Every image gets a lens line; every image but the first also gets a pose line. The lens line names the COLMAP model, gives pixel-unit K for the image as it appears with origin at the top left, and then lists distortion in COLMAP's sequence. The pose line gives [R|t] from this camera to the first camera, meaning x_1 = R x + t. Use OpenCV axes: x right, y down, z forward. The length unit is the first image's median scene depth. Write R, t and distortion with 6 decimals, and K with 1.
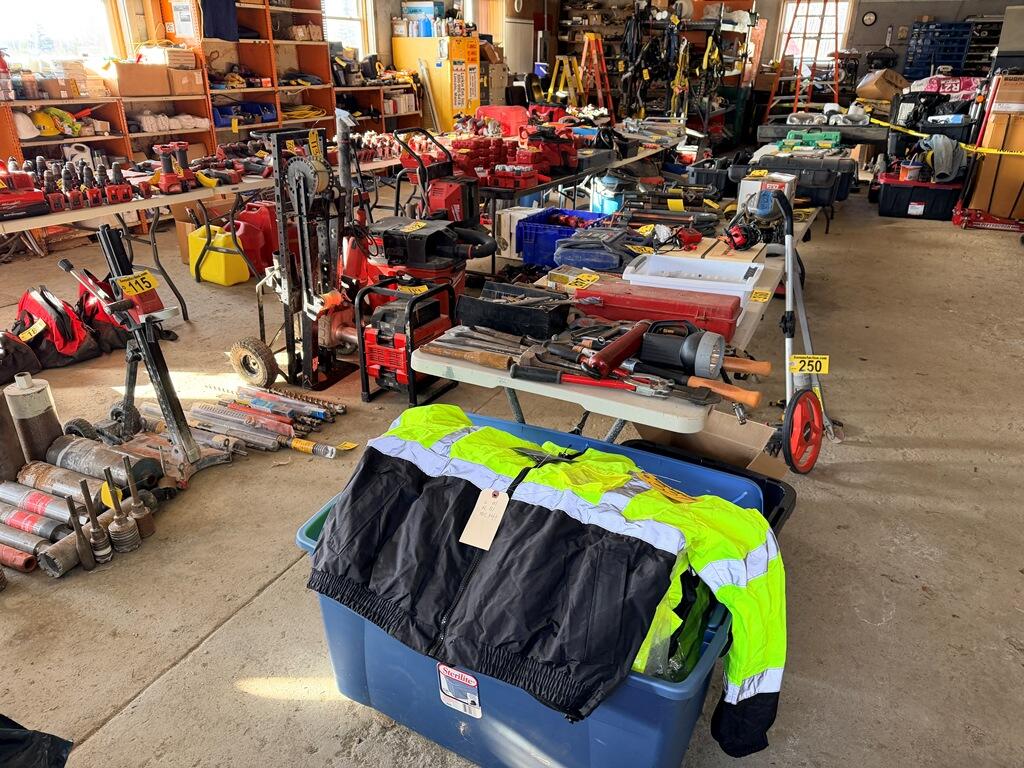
lens RADIAL K [[714.4, 0, 510.7], [0, 714.4, 390.1], [0, 0, 1]] dist [0.016961, -0.020668]
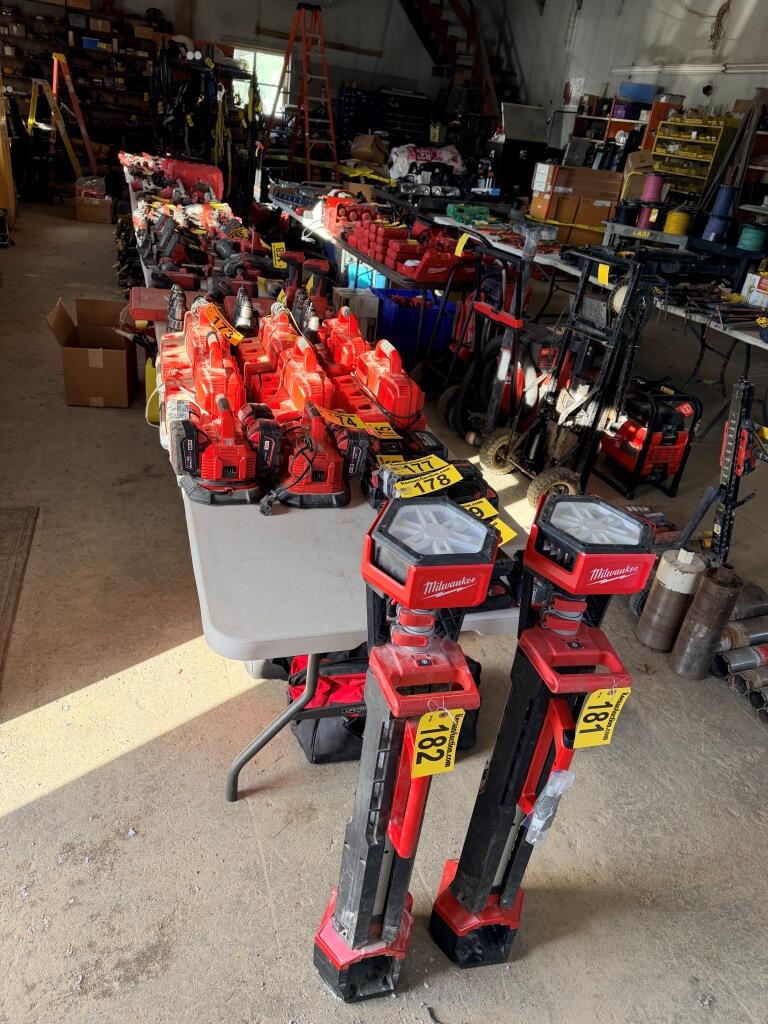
lens RADIAL K [[714.4, 0, 399.0], [0, 714.4, 510.8], [0, 0, 1]] dist [0.016961, -0.020668]
pose [[0.689532, -0.274024, 0.670415, -0.577935], [0.194348, 0.961718, 0.193201, -0.118095], [-0.697692, -0.002925, 0.716391, 0.209342]]
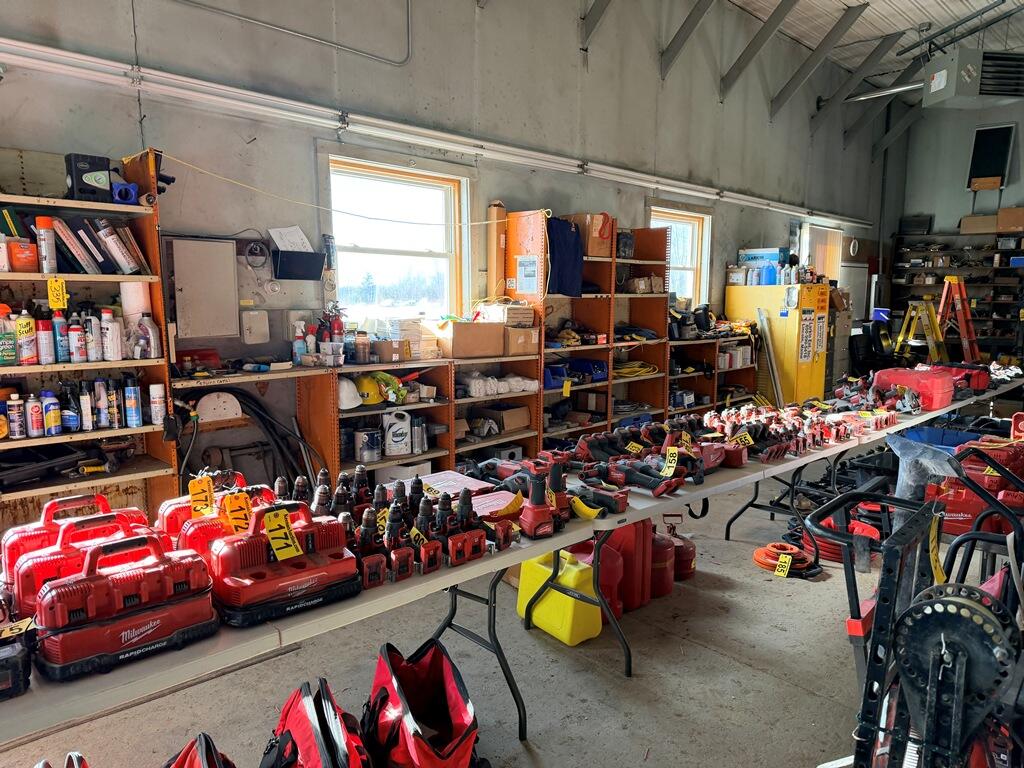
lens RADIAL K [[705.3, 0, 517.5], [0, 705.3, 388.8], [0, 0, 1]] dist [0.115381, -0.189176]
pose [[0.946330, 0.030784, -0.321732, -0.169339], [-0.126943, 0.950860, -0.282403, -0.125257], [0.297228, 0.308088, 0.903735, 0.231957]]
